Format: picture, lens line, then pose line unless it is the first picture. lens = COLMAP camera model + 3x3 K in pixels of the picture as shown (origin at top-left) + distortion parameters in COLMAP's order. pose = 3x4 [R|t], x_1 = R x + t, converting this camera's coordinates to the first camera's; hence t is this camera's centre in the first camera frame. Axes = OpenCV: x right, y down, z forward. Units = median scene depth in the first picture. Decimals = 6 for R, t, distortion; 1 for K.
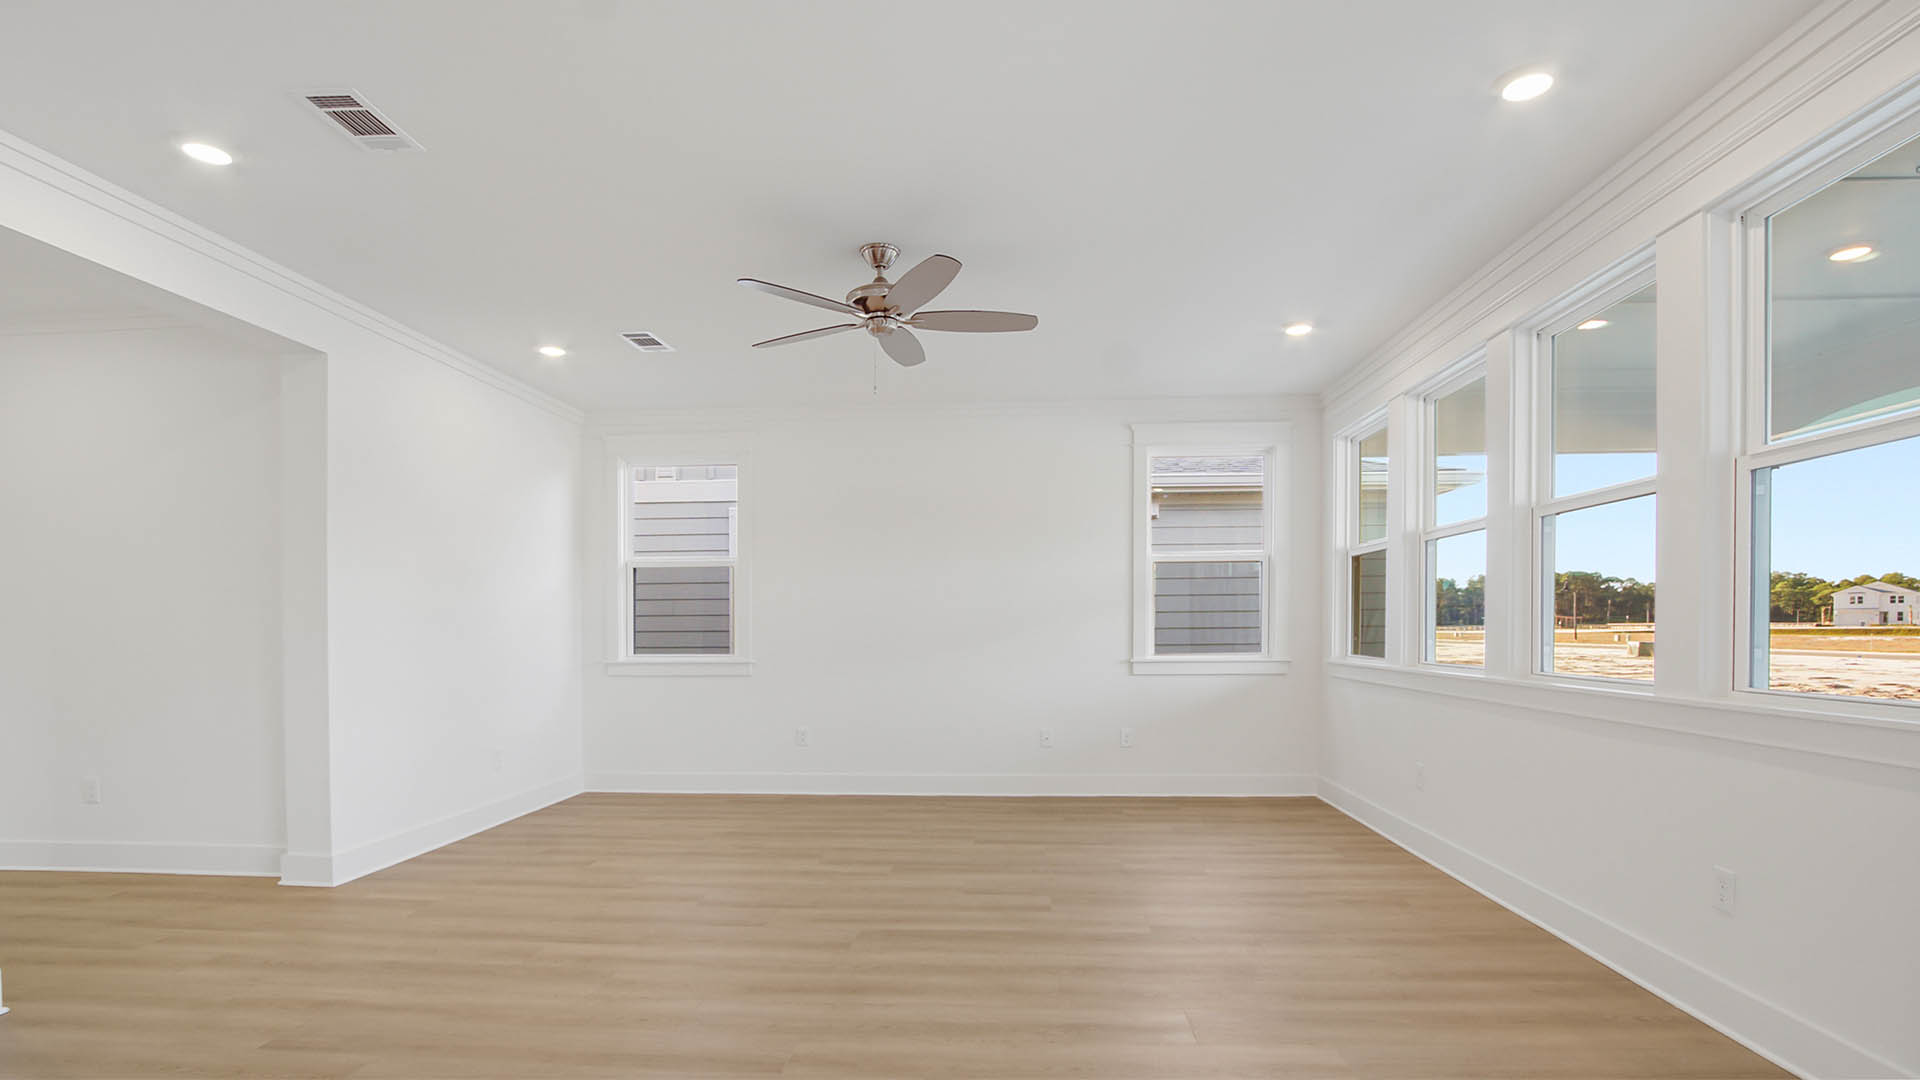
lens RADIAL K [[858.4, 0, 960.8], [0, 858.4, 624.8], [0, 0, 1]] dist [0.014099, -0.000032]
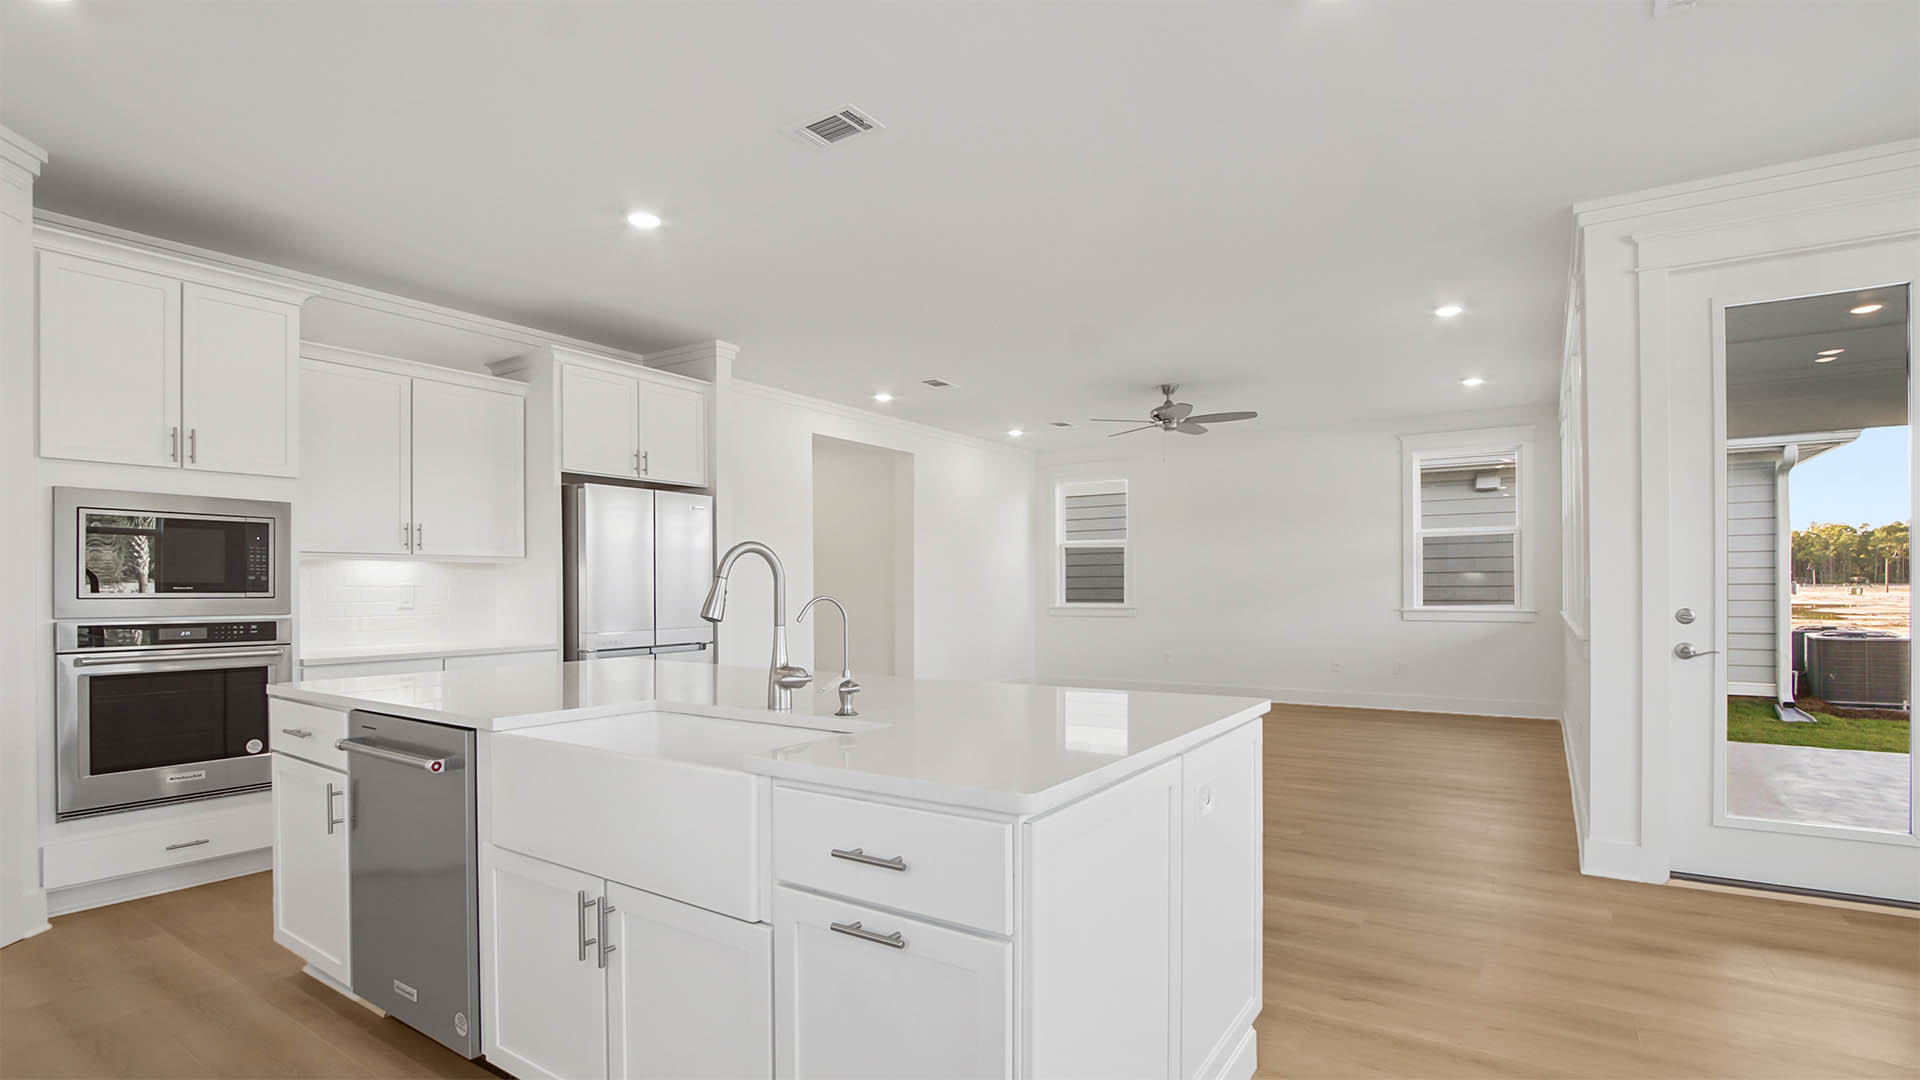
lens RADIAL K [[879.4, 0, 960.6], [0, 879.4, 580.7], [0, 0, 1]] dist [0.000118, 0.000010]
pose [[0.867623, -0.003370, -0.497212, 0.283791], [0.003365, 0.999994, -0.000906, -0.005084], [0.497212, -0.000886, 0.867629, -0.546551]]
